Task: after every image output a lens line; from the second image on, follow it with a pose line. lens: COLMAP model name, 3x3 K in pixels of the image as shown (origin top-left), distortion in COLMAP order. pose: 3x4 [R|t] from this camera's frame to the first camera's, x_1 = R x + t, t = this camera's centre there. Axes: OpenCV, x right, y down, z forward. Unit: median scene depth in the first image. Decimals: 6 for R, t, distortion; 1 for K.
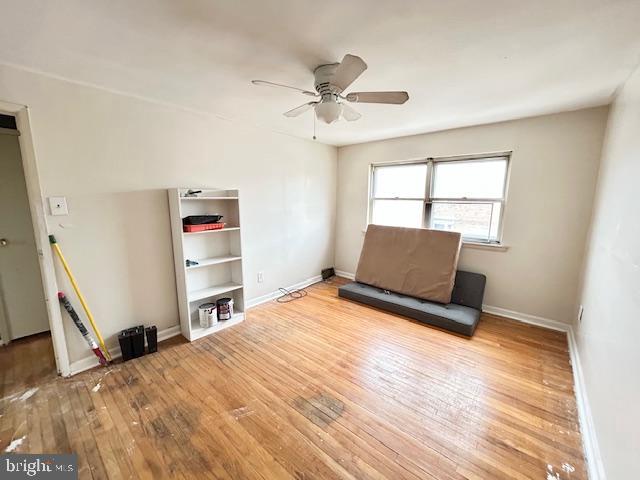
lens RADIAL K [[257.6, 0, 318.6], [0, 257.6, 239.8], [0, 0, 1]] dist [0.001410, -0.001576]
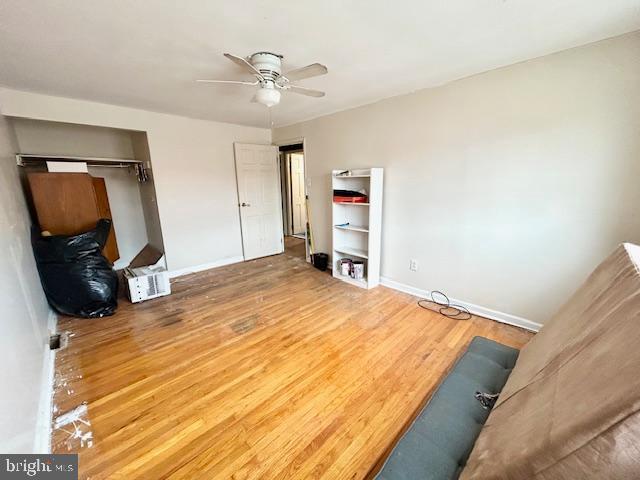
lens RADIAL K [[257.6, 0, 321.4], [0, 257.6, 241.7], [0, 0, 1]] dist [0.001410, -0.001576]
pose [[-0.092677, 0.227250, -0.969416, 0.825145], [-0.142190, 0.960607, 0.238779, -0.126867], [0.985491, 0.159970, -0.056714, 0.931532]]
